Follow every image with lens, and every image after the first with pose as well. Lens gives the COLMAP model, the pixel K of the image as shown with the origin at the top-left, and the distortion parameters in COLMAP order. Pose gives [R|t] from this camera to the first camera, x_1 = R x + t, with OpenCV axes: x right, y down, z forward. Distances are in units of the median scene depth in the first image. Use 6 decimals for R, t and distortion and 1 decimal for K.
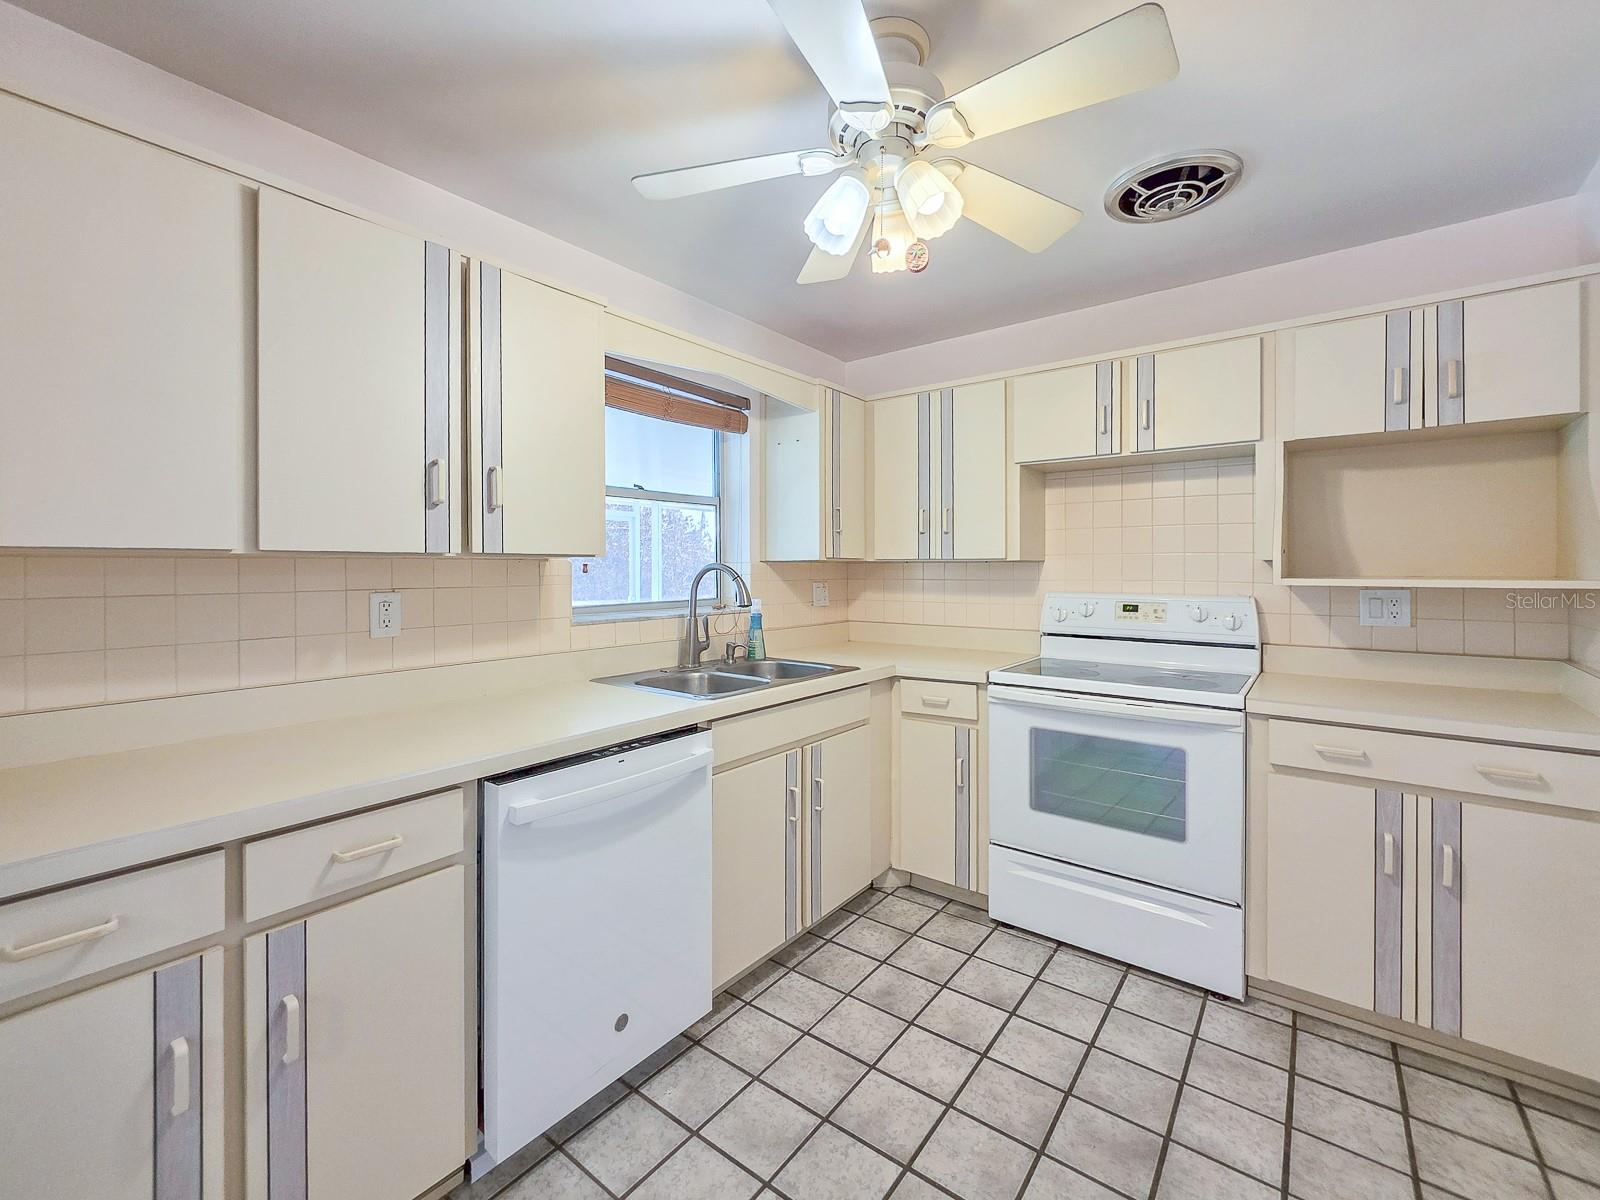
lens RADIAL K [[672.3, 0, 794.2], [0, 672.3, 591.6], [0, 0, 1]] dist [0.000366, -0.000004]
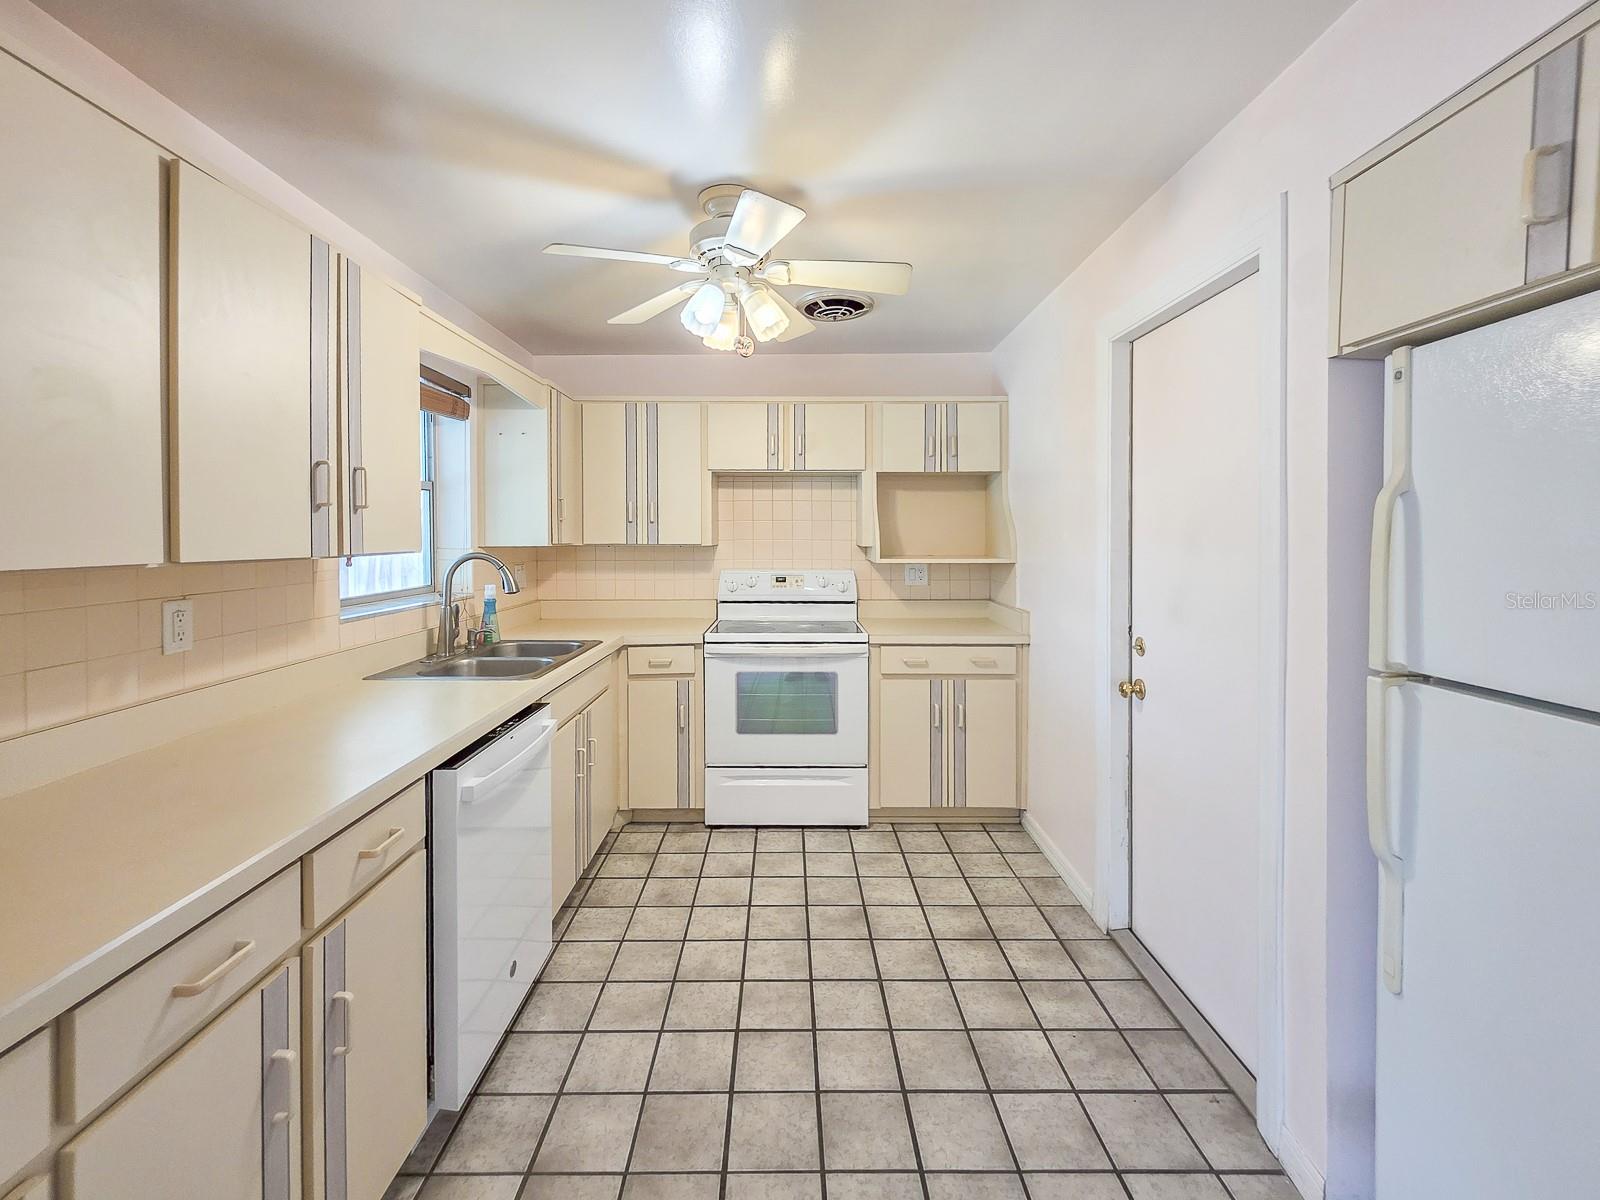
lens RADIAL K [[676.3, 0, 793.2], [0, 676.3, 571.0], [0, 0, 1]] dist [-0.000647, -0.000103]
pose [[0.783608, -0.031203, 0.620471, -0.438476], [0.020017, 0.999487, 0.024983, -0.034916], [-0.620933, -0.007157, 0.783831, -0.135403]]
